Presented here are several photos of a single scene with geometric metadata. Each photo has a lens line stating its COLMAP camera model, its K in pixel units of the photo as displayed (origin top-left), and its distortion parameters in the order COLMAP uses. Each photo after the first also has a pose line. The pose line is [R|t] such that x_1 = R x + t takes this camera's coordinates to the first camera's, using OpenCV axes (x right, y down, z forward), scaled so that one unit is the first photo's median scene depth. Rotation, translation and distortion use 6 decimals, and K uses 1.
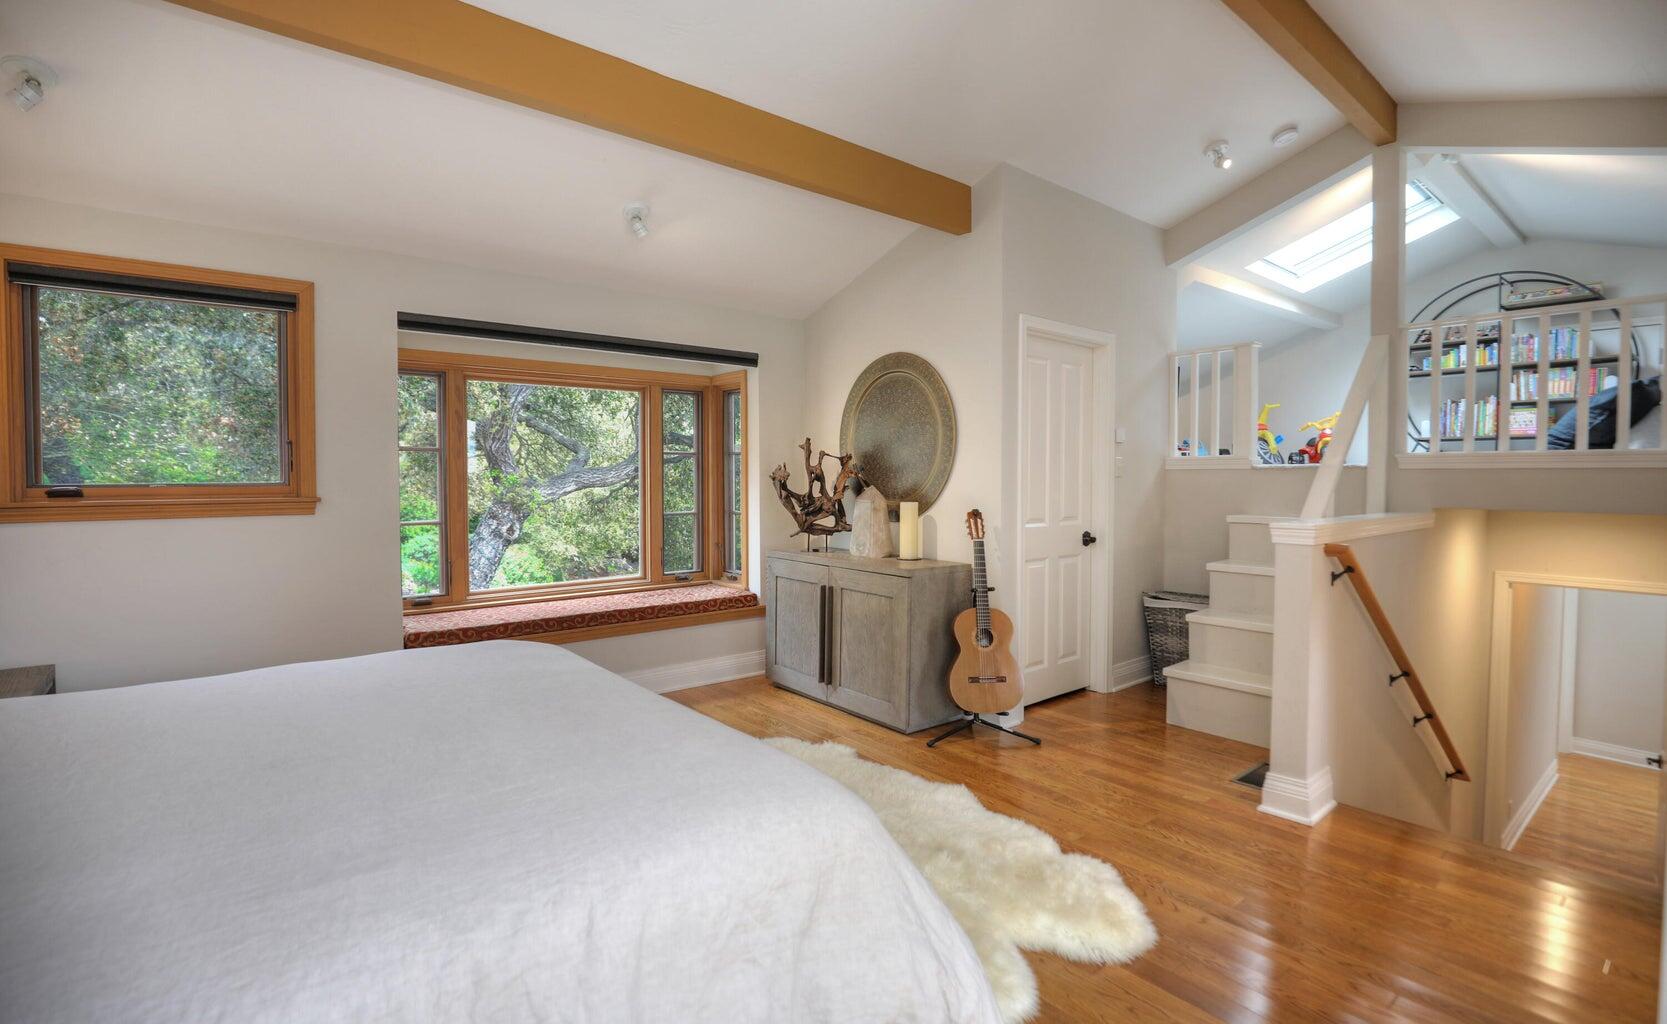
lens RADIAL K [[770.6, 0, 838.5], [0, 770.6, 506.0], [0, 0, 1]] dist [-0.002012, 0.000017]
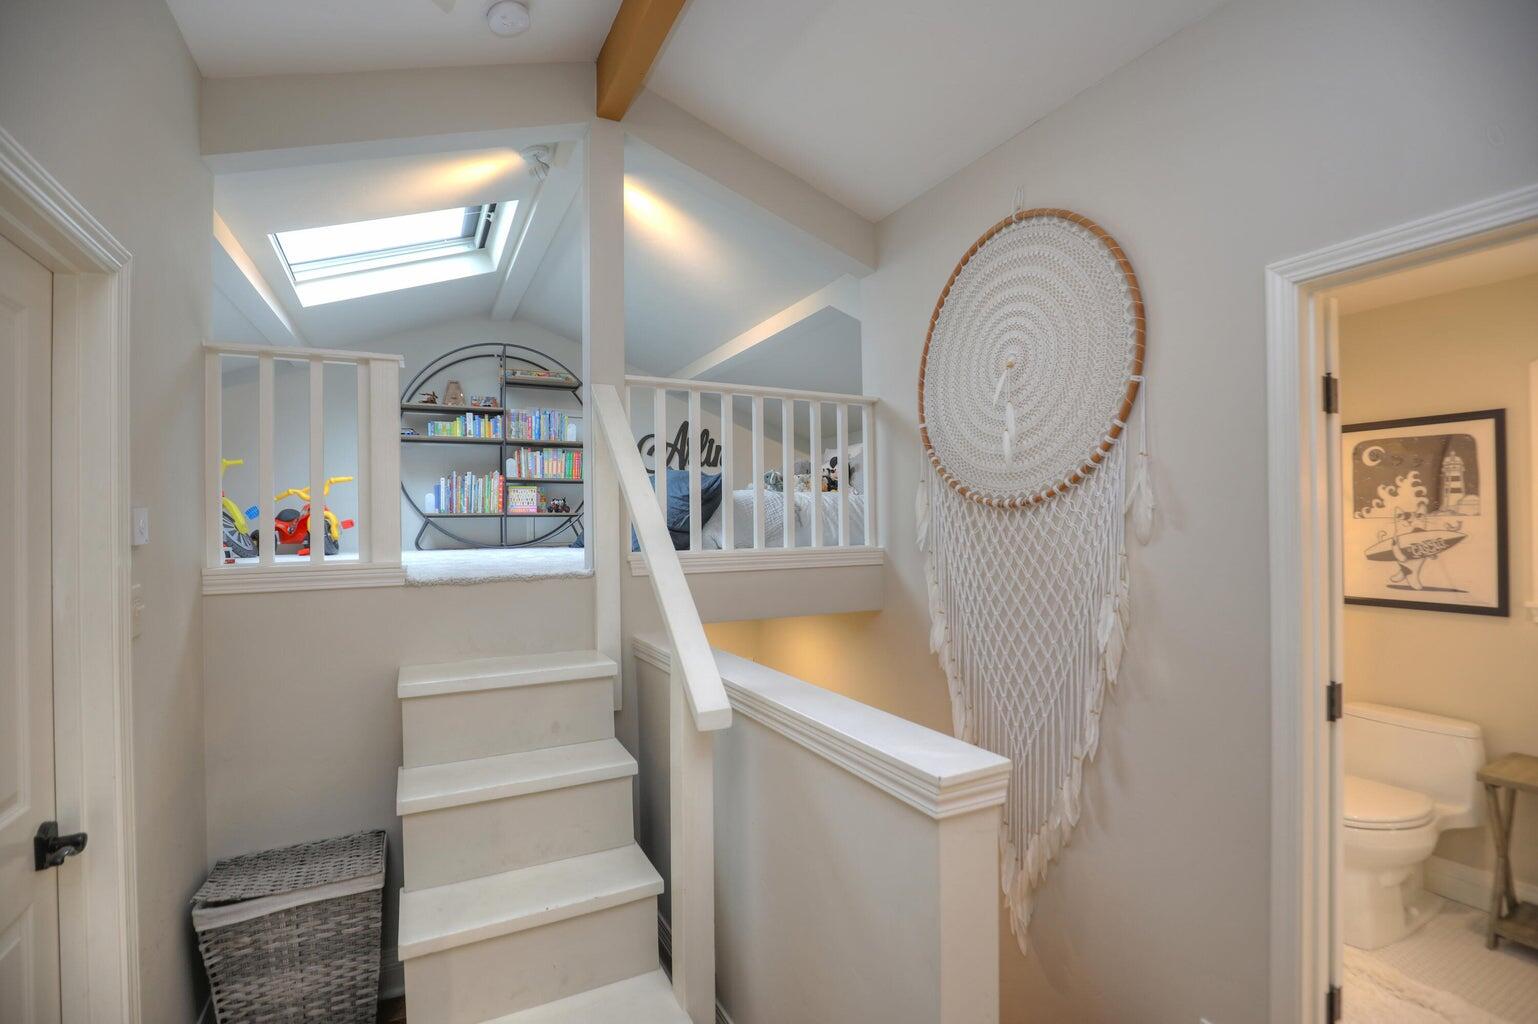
lens RADIAL K [[707.5, 0, 774.6], [0, 707.5, 517.8], [0, 0, 1]] dist [0.026187, 0.000669]
pose [[0.216227, -0.006346, 0.976322, 0.066651], [0.056961, 0.998358, -0.006126, -0.061294], [-0.974680, 0.056937, 0.216234, 0.485885]]
